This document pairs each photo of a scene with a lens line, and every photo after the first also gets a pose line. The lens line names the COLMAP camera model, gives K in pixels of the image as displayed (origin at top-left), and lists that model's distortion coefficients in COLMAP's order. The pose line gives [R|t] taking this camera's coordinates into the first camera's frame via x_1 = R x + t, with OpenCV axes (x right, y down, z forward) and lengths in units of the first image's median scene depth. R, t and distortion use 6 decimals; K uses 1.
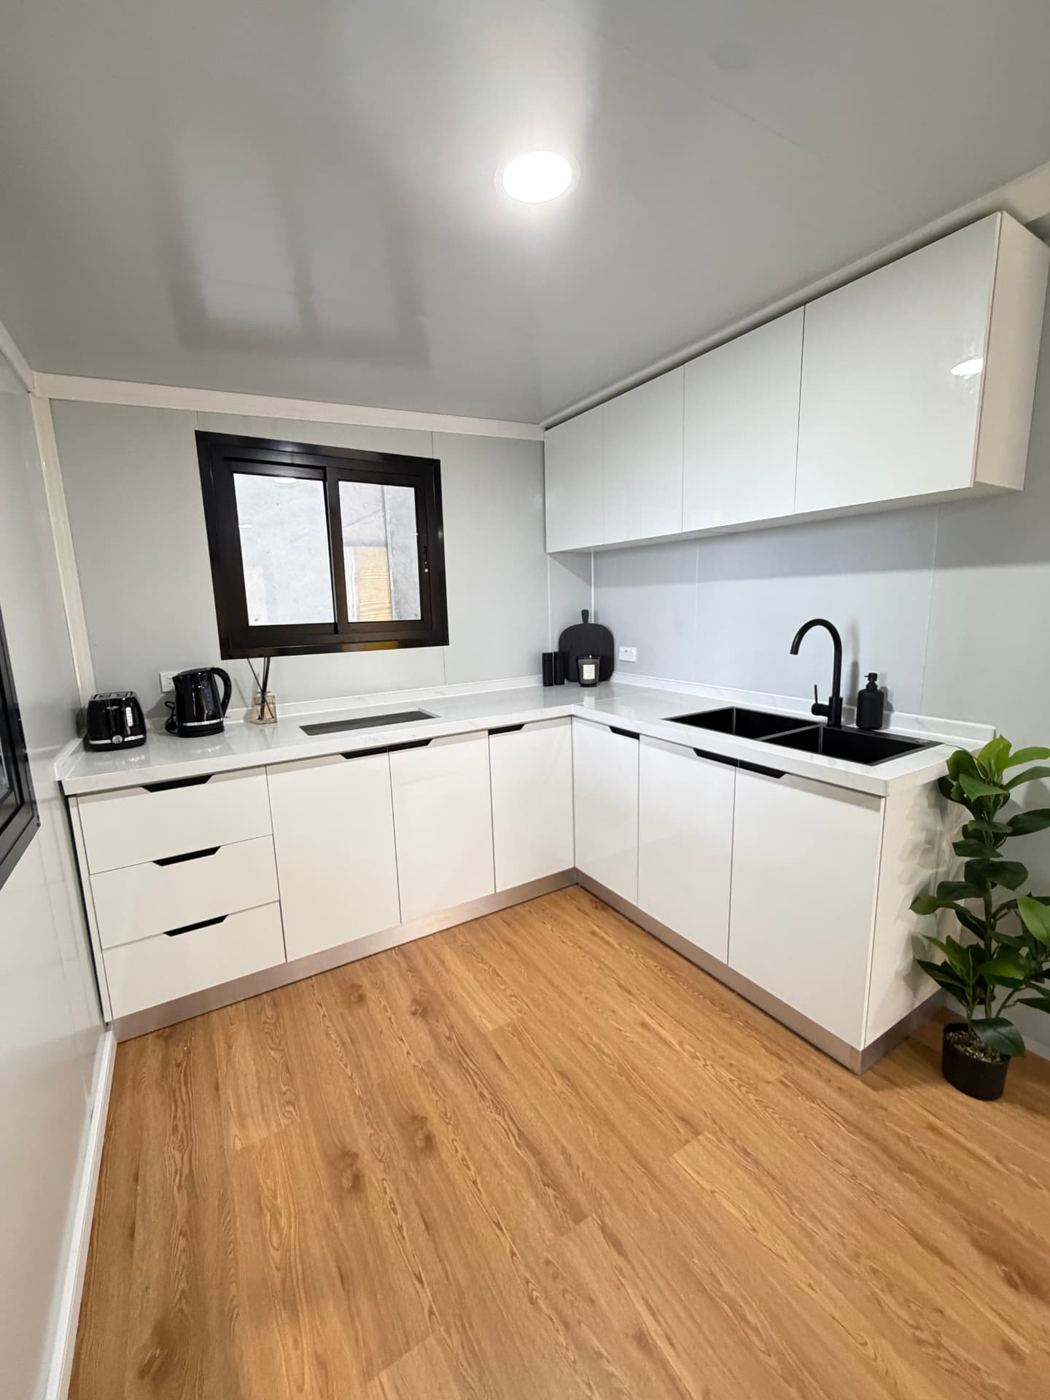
lens RADIAL K [[556.8, 0, 523.3], [0, 556.8, 697.9], [0, 0, 1]] dist [-0.002116, 0.000275]
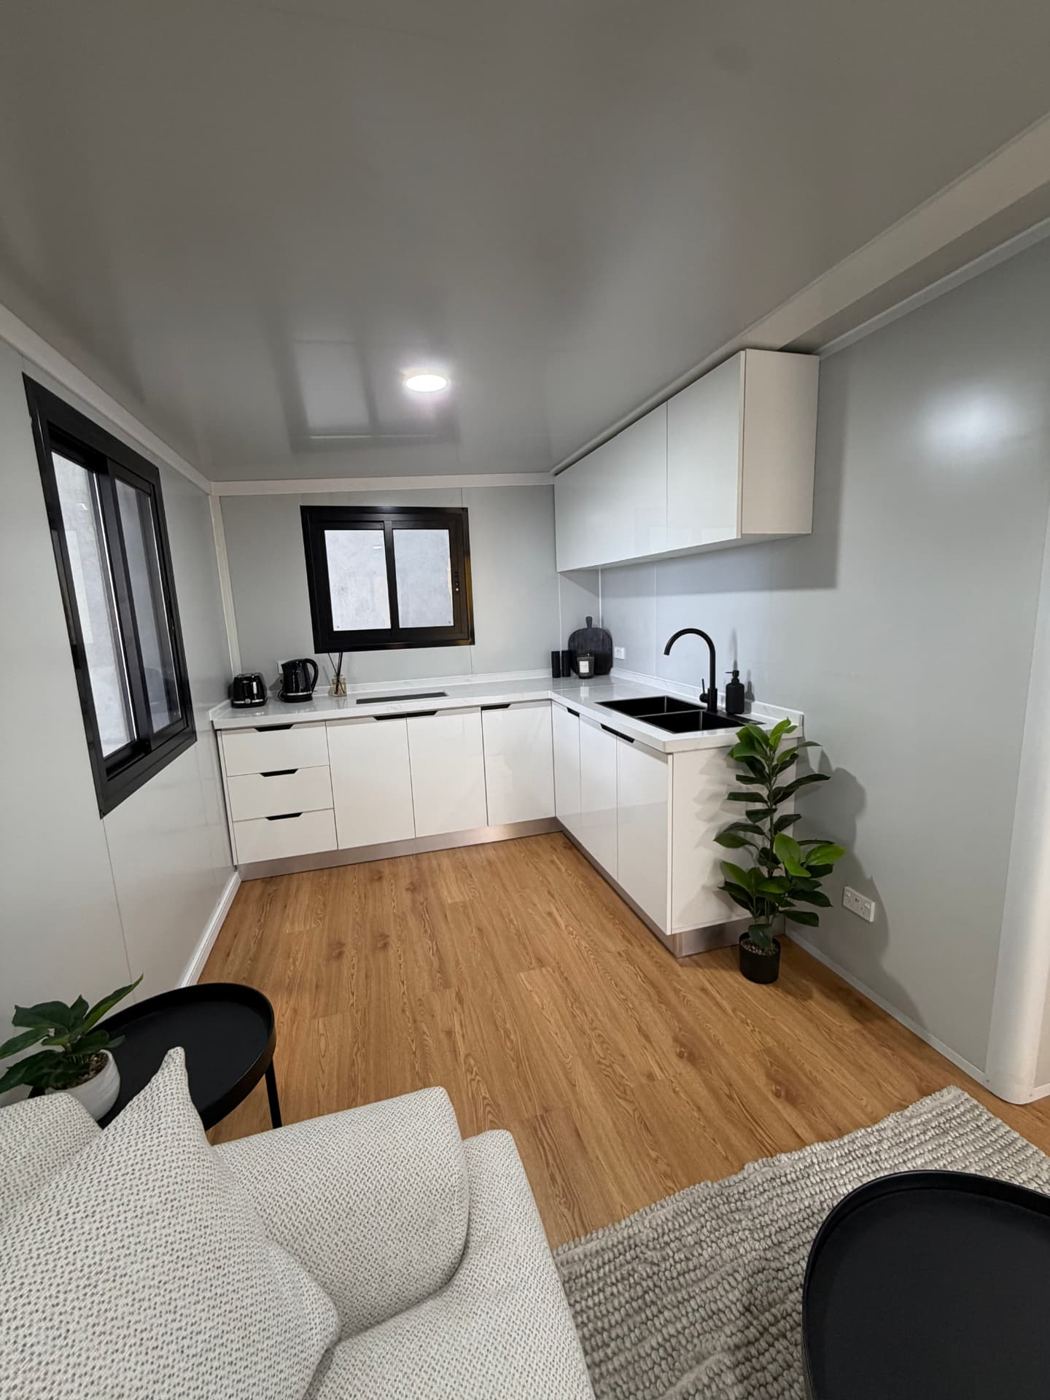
lens RADIAL K [[556.8, 0, 524.0], [0, 556.8, 698.7], [0, 0, 1]] dist [-0.002116, 0.000275]
pose [[0.964162, 0.033563, -0.263183, 0.475713], [-0.031388, 0.999430, 0.012465, 0.020102], [0.263451, -0.003758, 0.964665, -0.363657]]
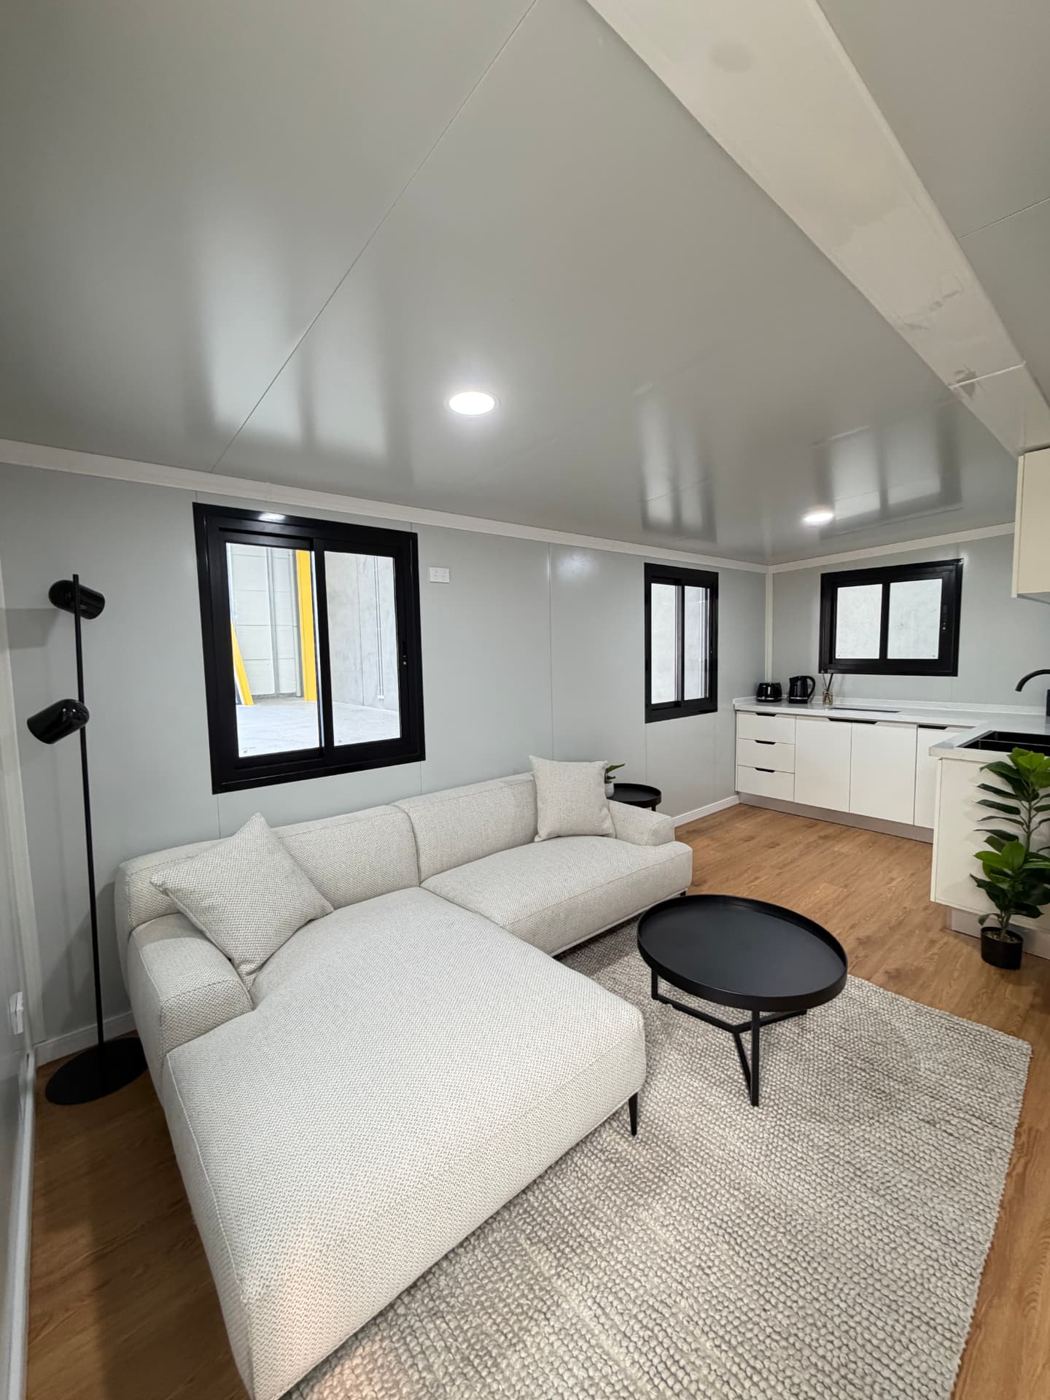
lens RADIAL K [[556.8, 0, 522.1], [0, 556.8, 694.8], [0, 0, 1]] dist [-0.002116, 0.000275]
pose [[0.146817, 0.105731, -0.983497, 1.682331], [-0.150687, 0.985057, 0.083404, 0.010286], [0.977619, 0.135955, 0.160555, -0.558903]]
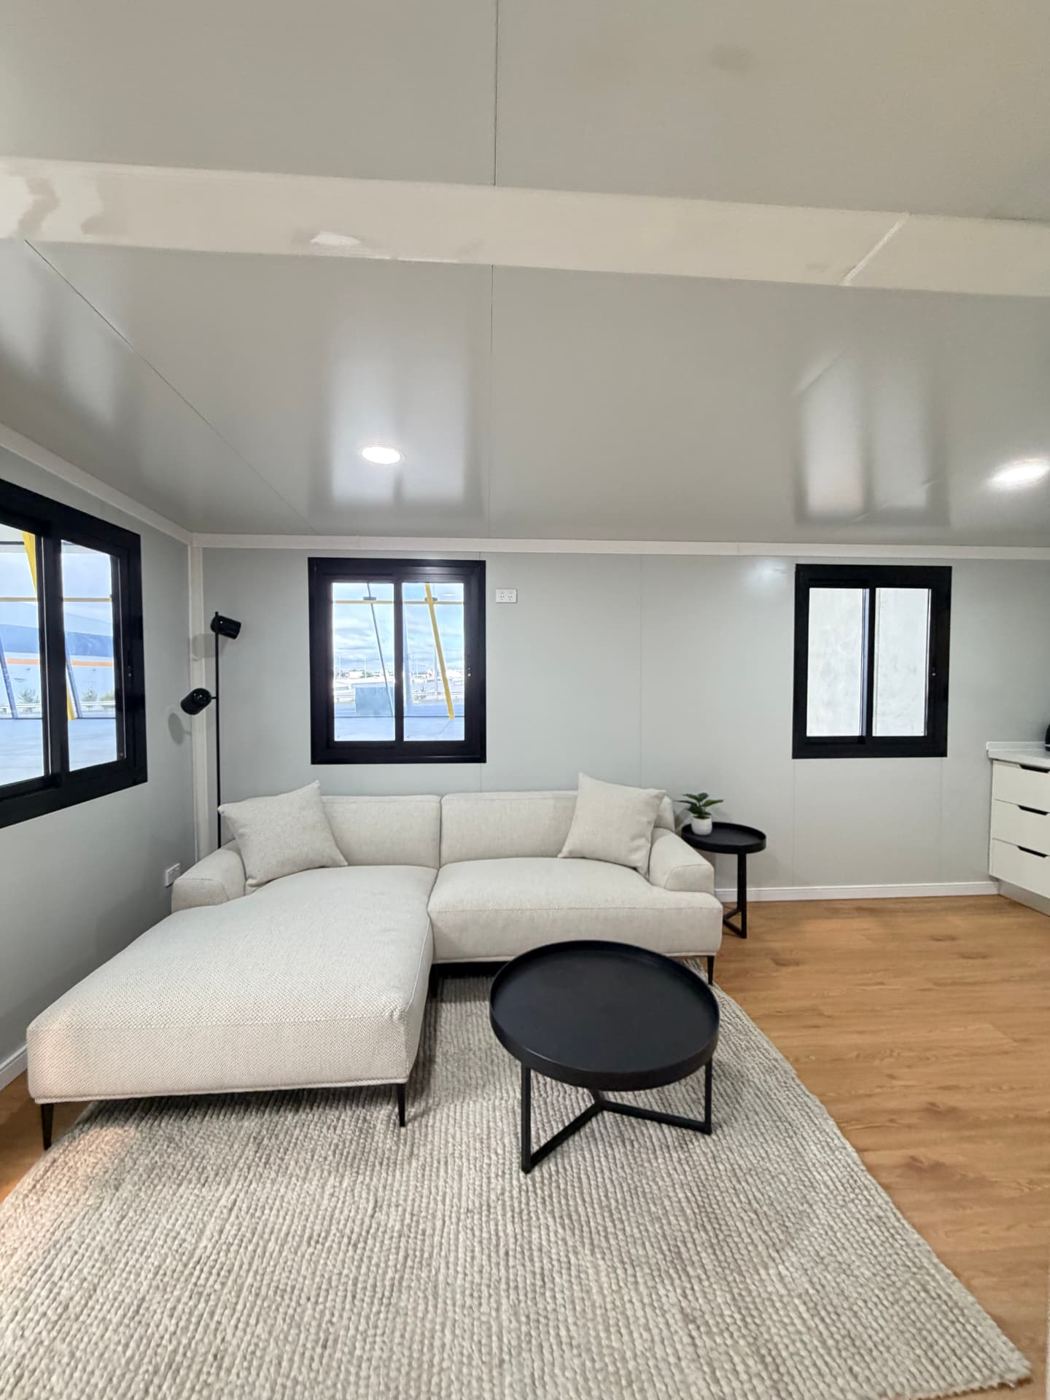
lens RADIAL K [[556.8, 0, 524.1], [0, 556.8, 695.1], [0, 0, 1]] dist [-0.002116, 0.000275]
pose [[-0.466184, 0.059899, -0.882658, 1.587944], [-0.136710, 0.980844, 0.138767, -0.097997], [0.874061, 0.185359, -0.449064, 0.267463]]
